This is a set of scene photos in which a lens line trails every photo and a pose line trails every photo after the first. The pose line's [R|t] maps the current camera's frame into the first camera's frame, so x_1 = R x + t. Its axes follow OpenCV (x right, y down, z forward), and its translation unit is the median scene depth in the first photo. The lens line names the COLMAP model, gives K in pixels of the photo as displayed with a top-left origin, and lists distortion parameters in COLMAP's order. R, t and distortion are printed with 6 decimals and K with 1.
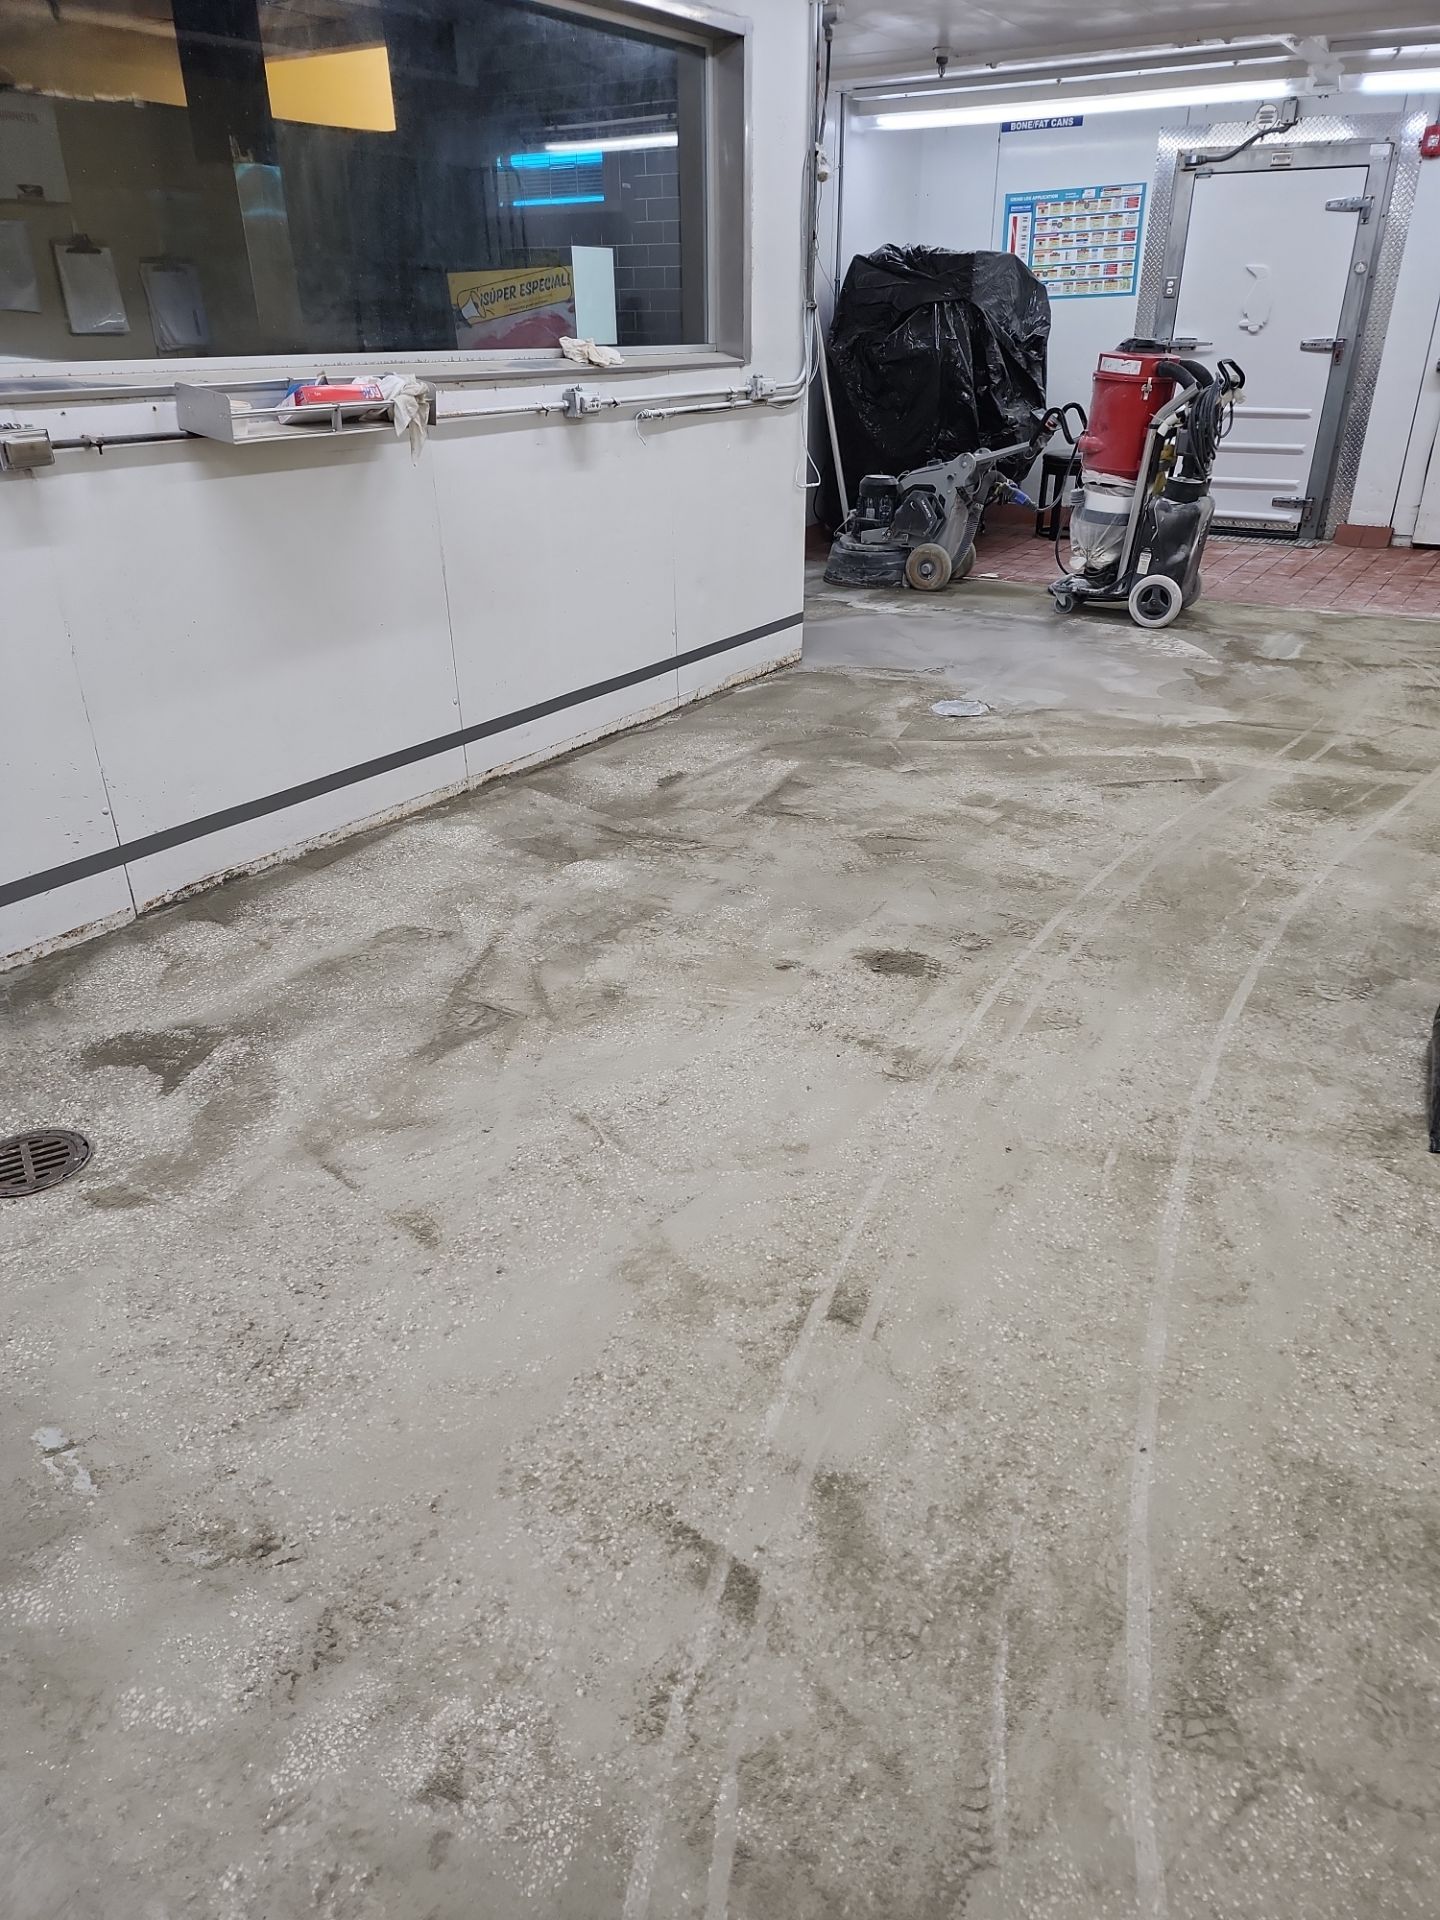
lens RADIAL K [[1299.7, 0, 727.5], [0, 1299.7, 982.4], [0, 0, 1]] dist [0.071500, -0.061123]
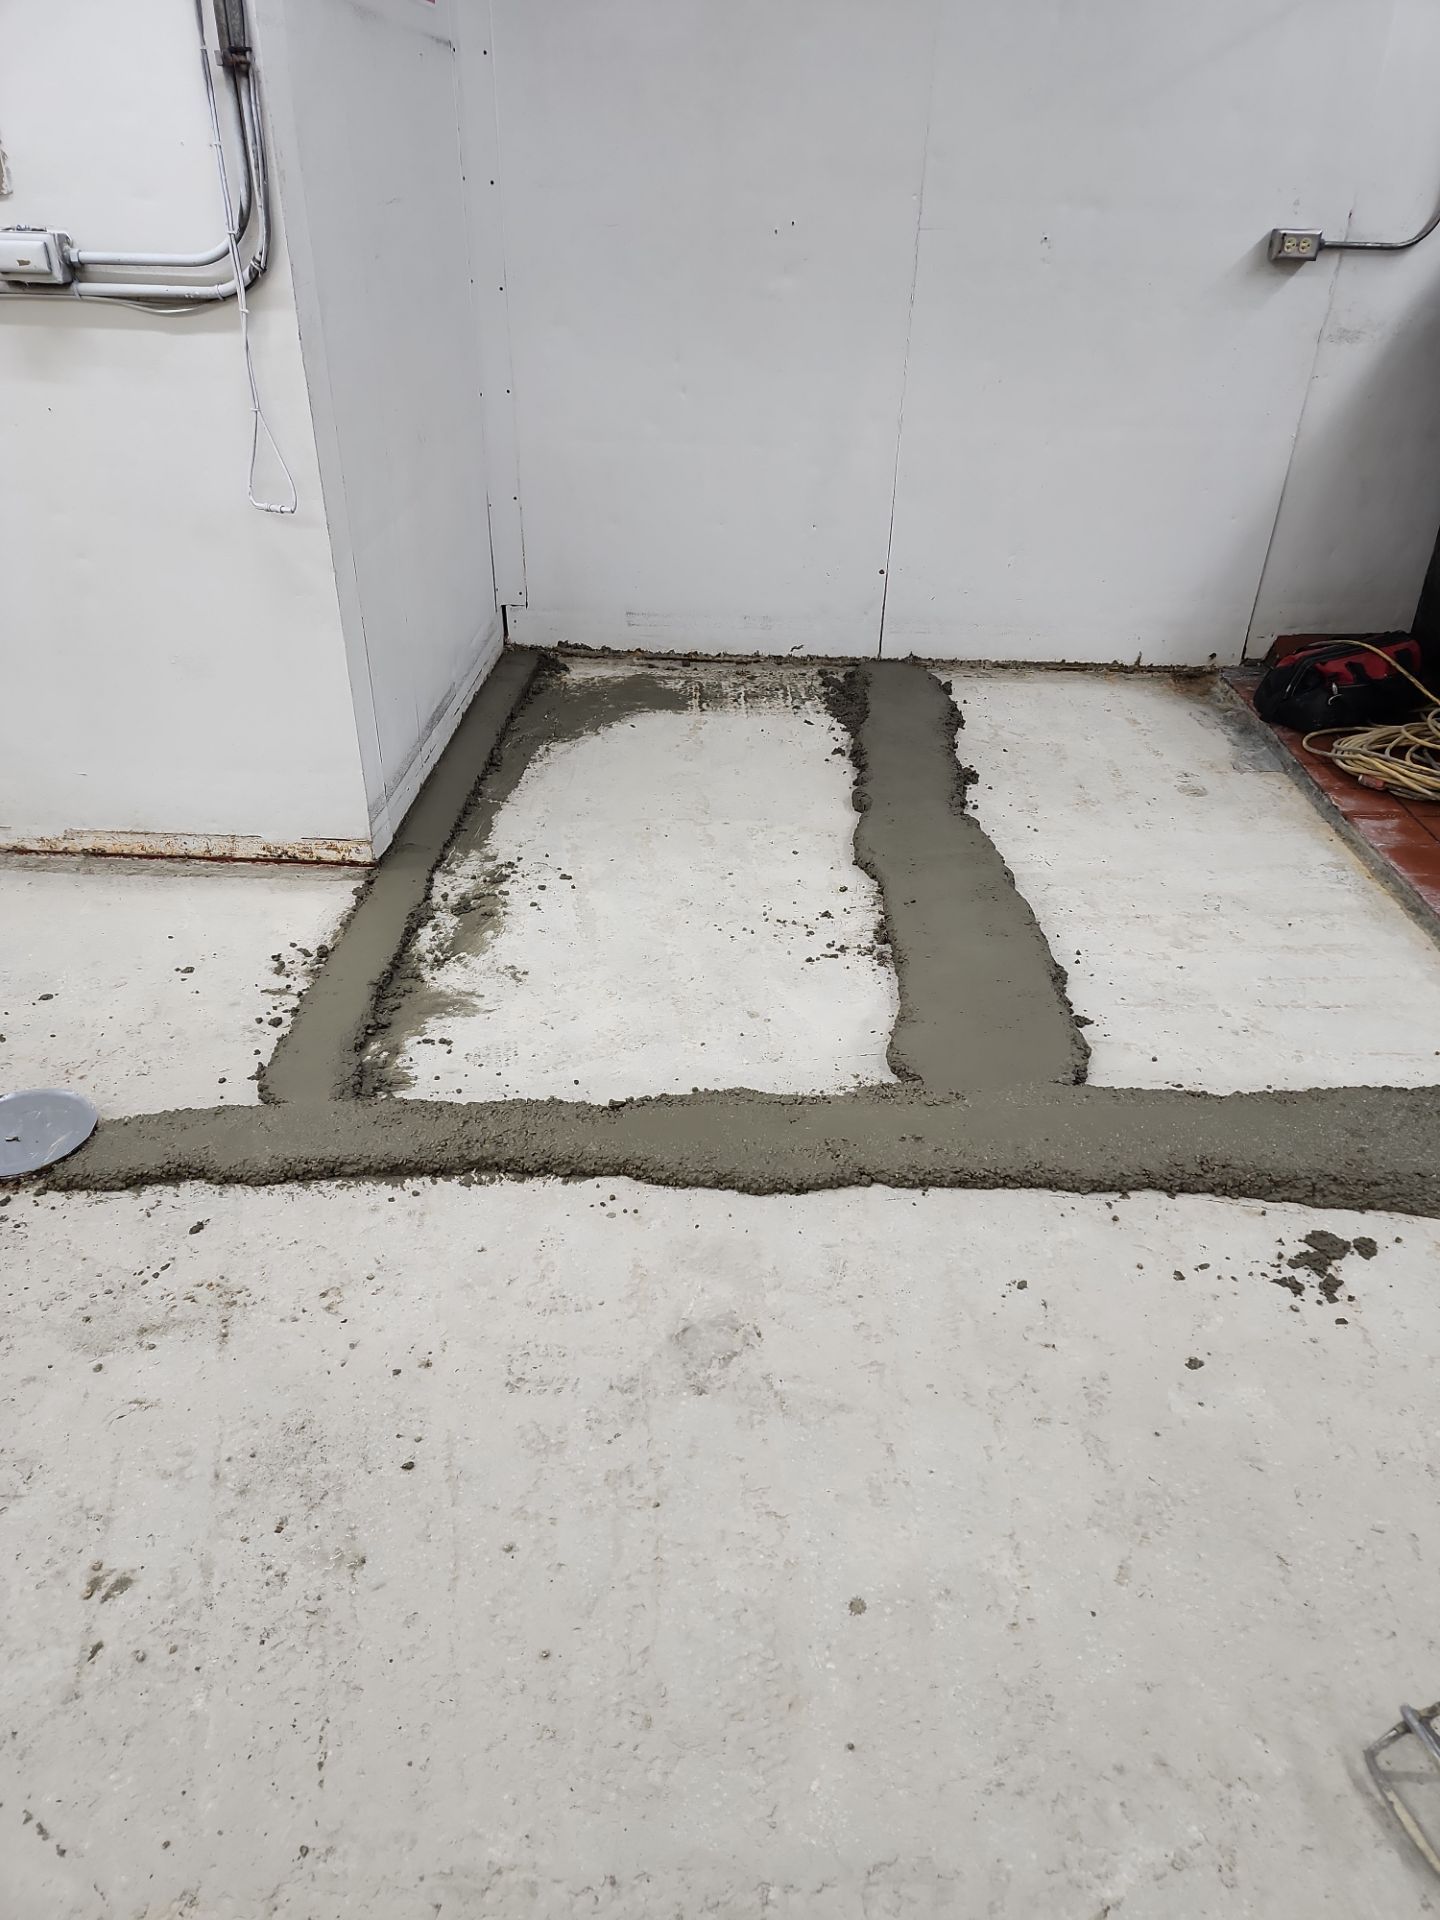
lens RADIAL K [[1307.3, 0, 739.3], [0, 1307.3, 965.8], [0, 0, 1]] dist [0.089163, -0.076120]
pose [[0.523937, 0.442595, -0.727736, 0.373117], [-0.409874, 0.879976, 0.240094, -0.293478], [0.746655, 0.172486, 0.642460, 0.610183]]
